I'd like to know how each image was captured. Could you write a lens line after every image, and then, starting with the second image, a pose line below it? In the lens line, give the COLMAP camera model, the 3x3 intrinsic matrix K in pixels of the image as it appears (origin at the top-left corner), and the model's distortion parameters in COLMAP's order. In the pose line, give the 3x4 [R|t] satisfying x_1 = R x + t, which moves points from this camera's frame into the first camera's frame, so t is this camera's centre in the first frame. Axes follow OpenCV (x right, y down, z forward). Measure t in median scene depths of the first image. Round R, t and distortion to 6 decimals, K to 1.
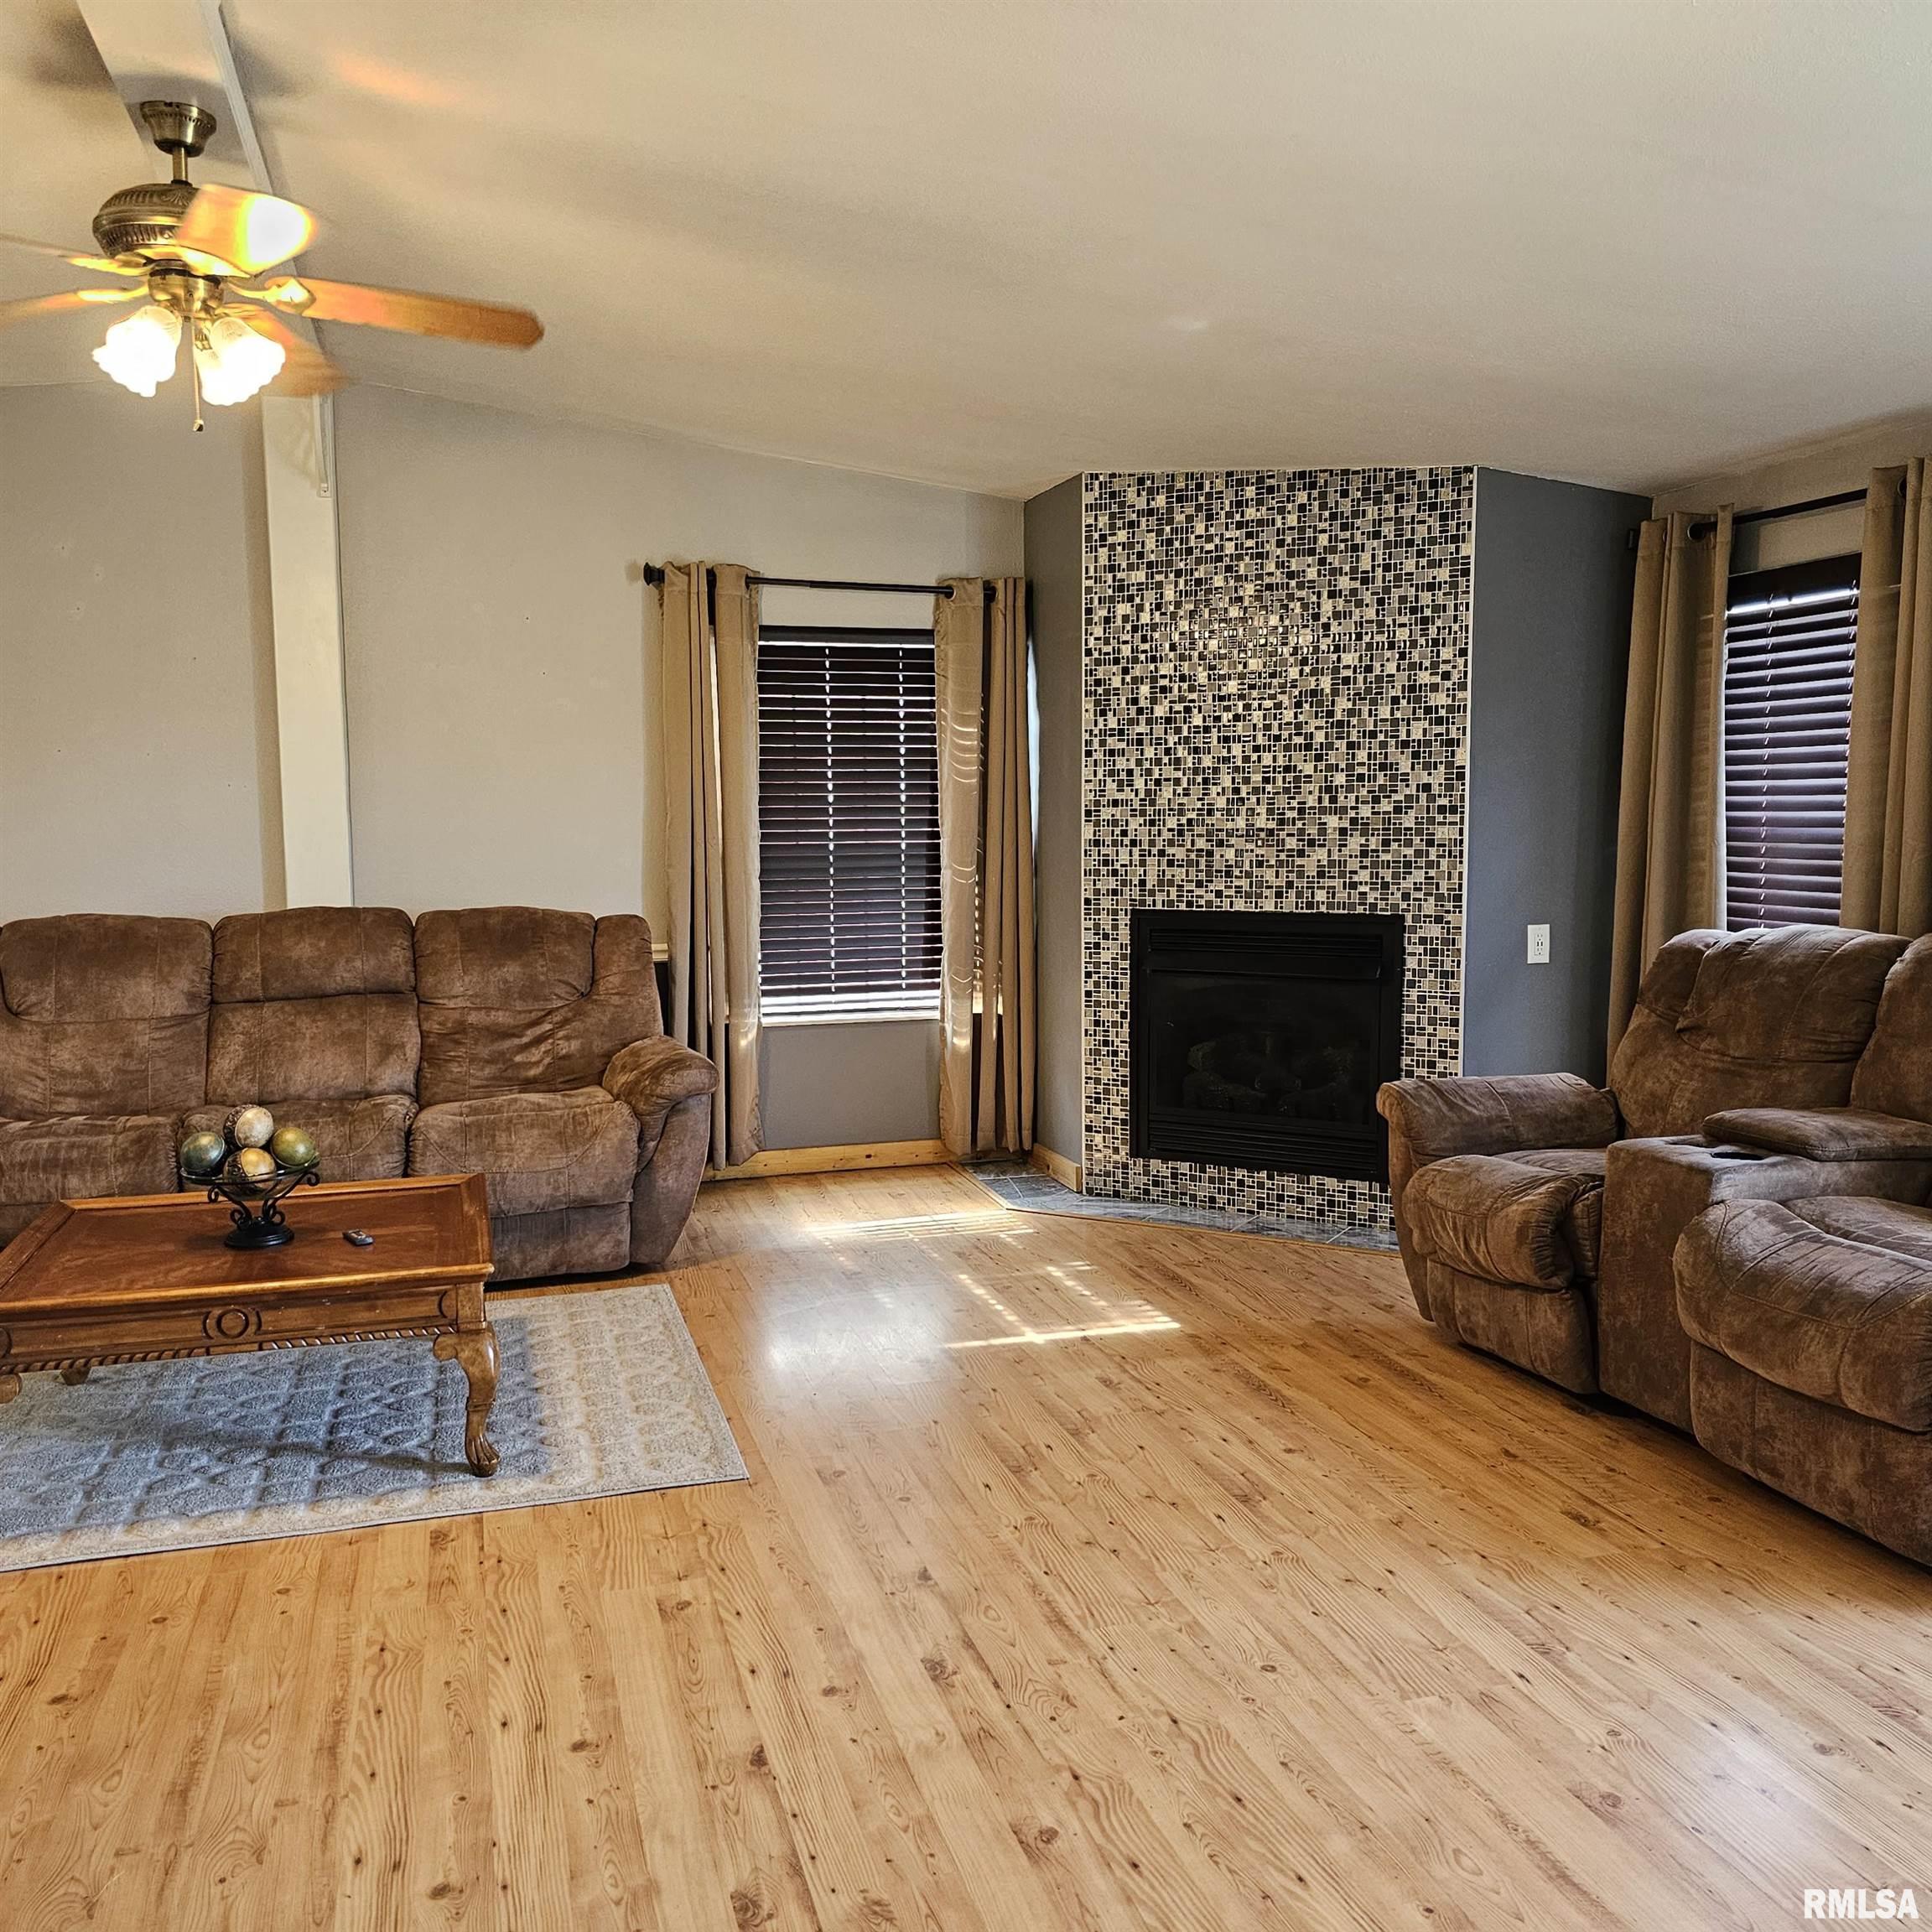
lens RADIAL K [[1675.4, 0, 931.1], [0, 1675.4, 953.0], [0, 0, 1]] dist [0.110750, -0.154525]
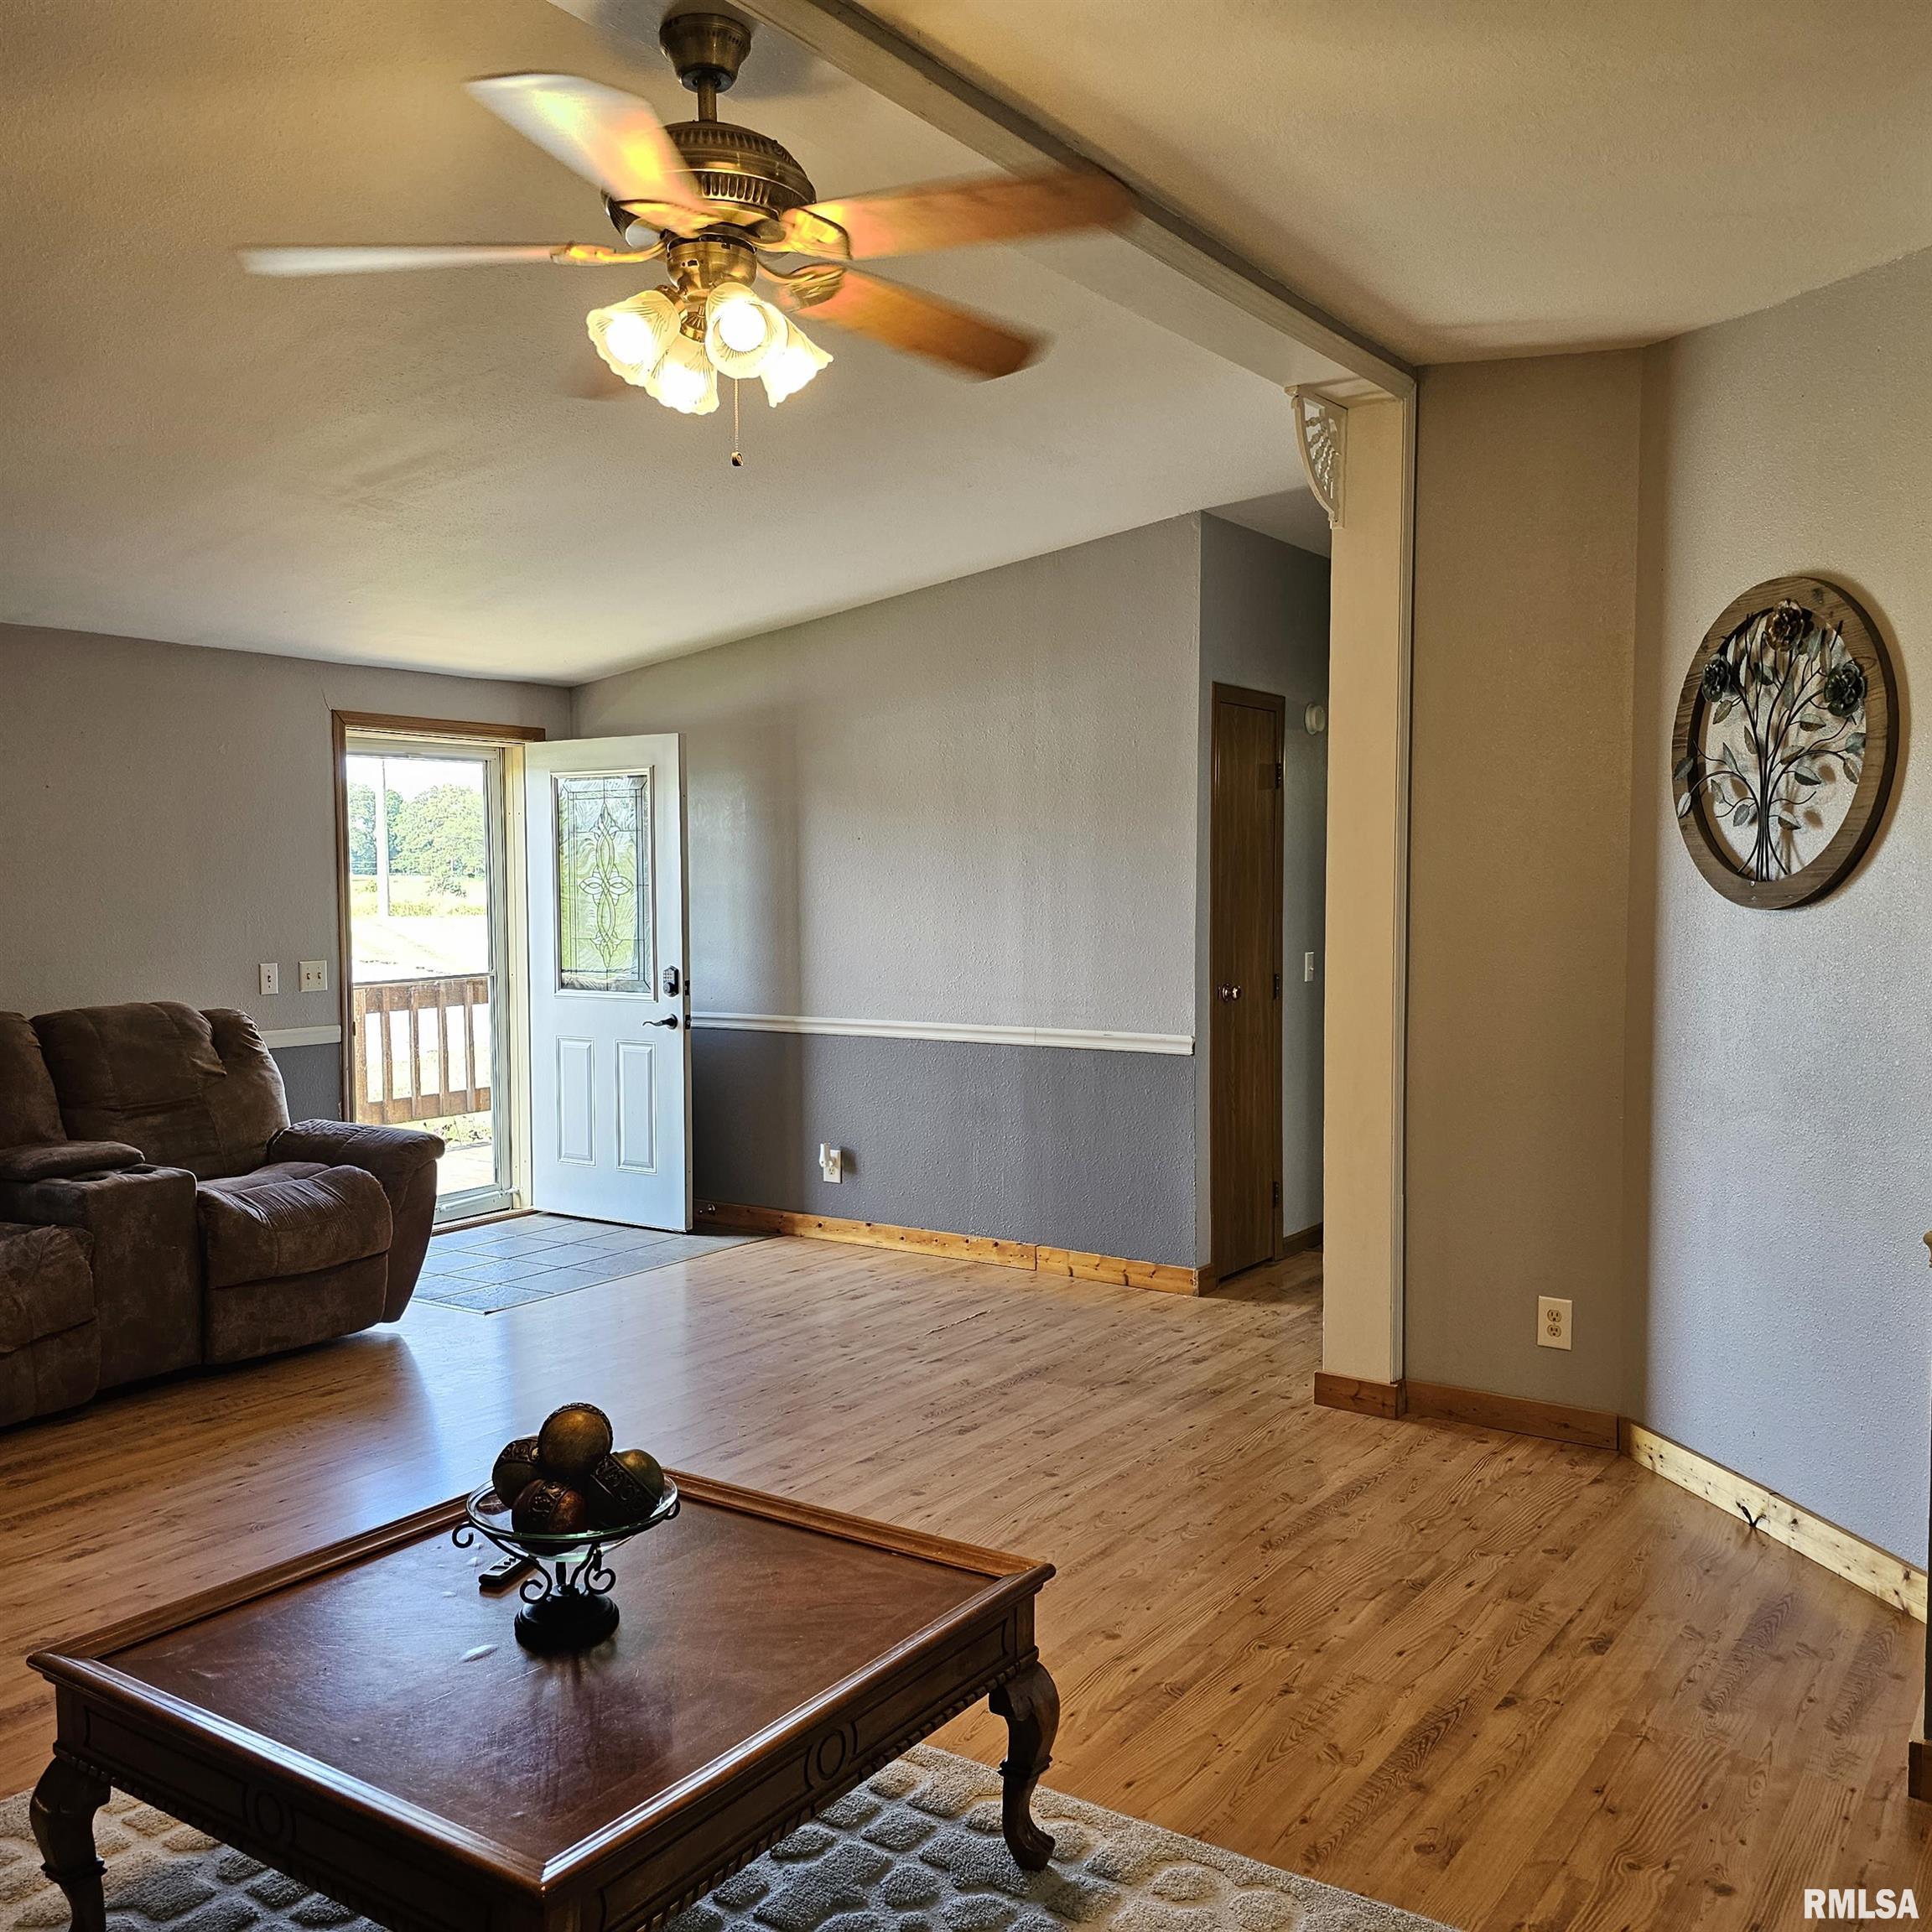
lens RADIAL K [[1747.9, 0, 965.5], [0, 1747.9, 952.7], [0, 0, 1]] dist [0.096379, -0.117000]
pose [[-0.630360, -0.019941, 0.776047, -0.697649], [0.073608, 0.993631, 0.085322, -0.085860], [-0.772805, 0.110907, -0.624878, 0.893043]]
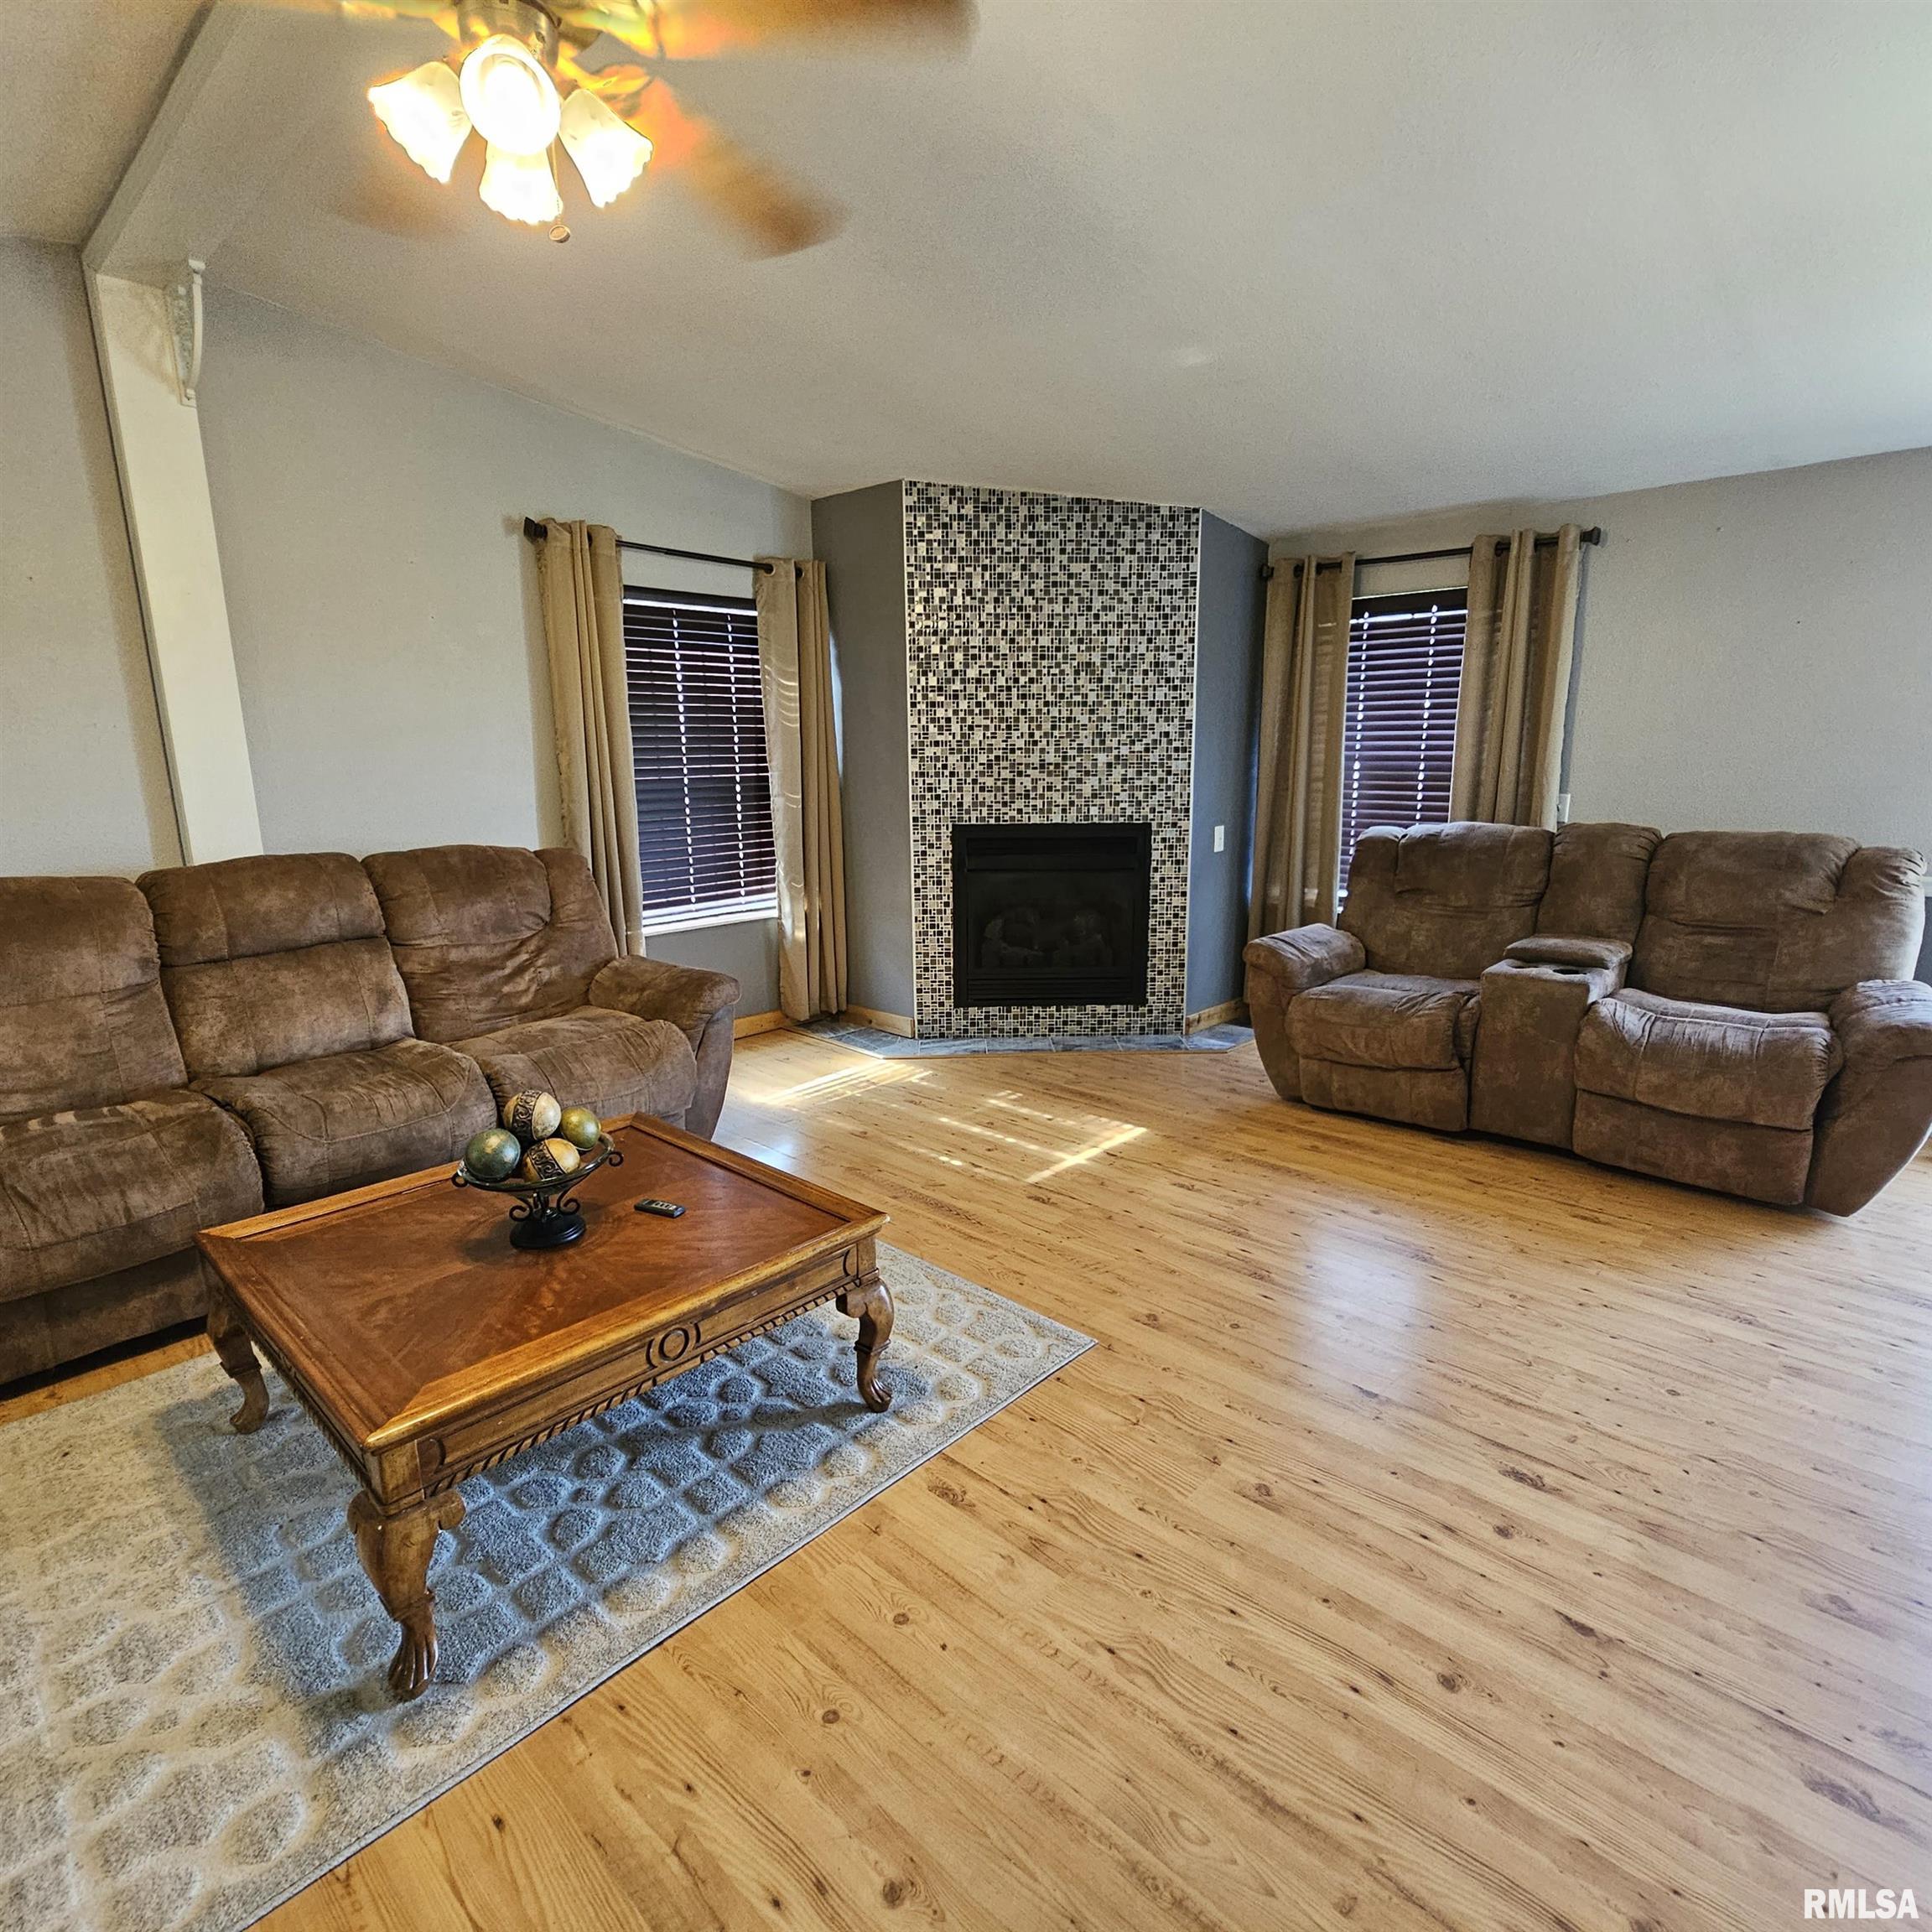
lens RADIAL K [[1049.6, 0, 955.6], [0, 1049.6, 965.4], [0, 0, 1]] dist [-0.001192, 0.000611]
pose [[0.860937, -0.103679, 0.498034, -0.332598], [0.044349, 0.990581, 0.129550, -0.025457], [-0.506774, -0.089447, 0.857426, 0.296220]]
